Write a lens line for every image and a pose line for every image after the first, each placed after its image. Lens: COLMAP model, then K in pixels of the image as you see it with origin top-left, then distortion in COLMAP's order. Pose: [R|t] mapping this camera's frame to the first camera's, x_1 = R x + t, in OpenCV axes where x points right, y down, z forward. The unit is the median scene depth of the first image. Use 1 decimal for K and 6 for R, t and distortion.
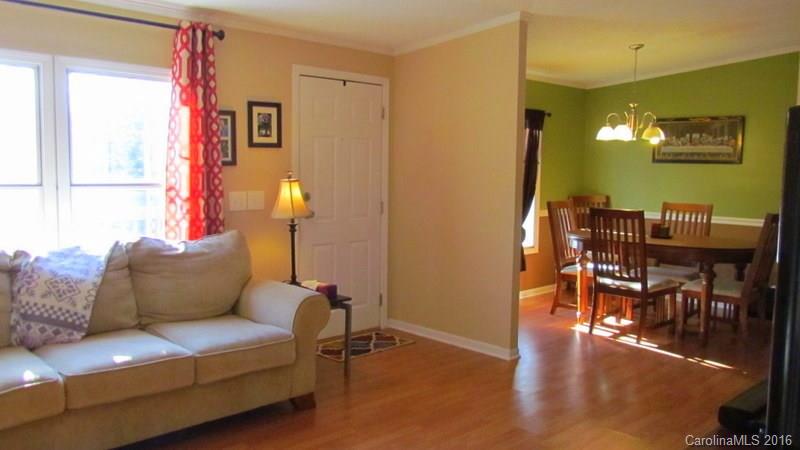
lens RADIAL K [[675.8, 0, 400.0], [0, 675.8, 225.0], [0, 0, 1]] dist [-0.001947, 0.003861]
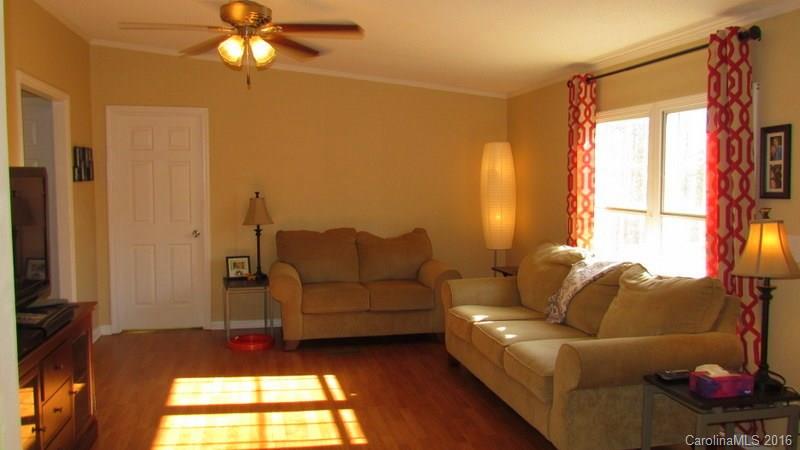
lens RADIAL K [[675.8, 0, 400.0], [0, 675.8, 225.0], [0, 0, 1]] dist [-0.001947, 0.003861]
pose [[-0.534777, 0.045348, -0.843775, 0.607291], [-0.075021, 0.992068, 0.100865, -0.103501], [0.841656, 0.117241, -0.527133, 1.050403]]
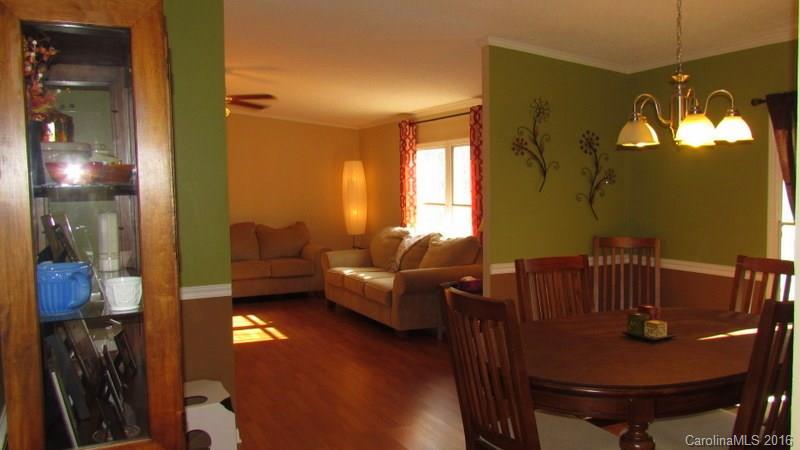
lens RADIAL K [[675.8, 0, 400.0], [0, 675.8, 225.0], [0, 0, 1]] dist [-0.001947, 0.003861]
pose [[-0.329455, 0.044539, -0.943120, 1.209360], [-0.071836, 0.994809, 0.072074, -0.112041], [0.941435, 0.091495, -0.324545, 1.278406]]
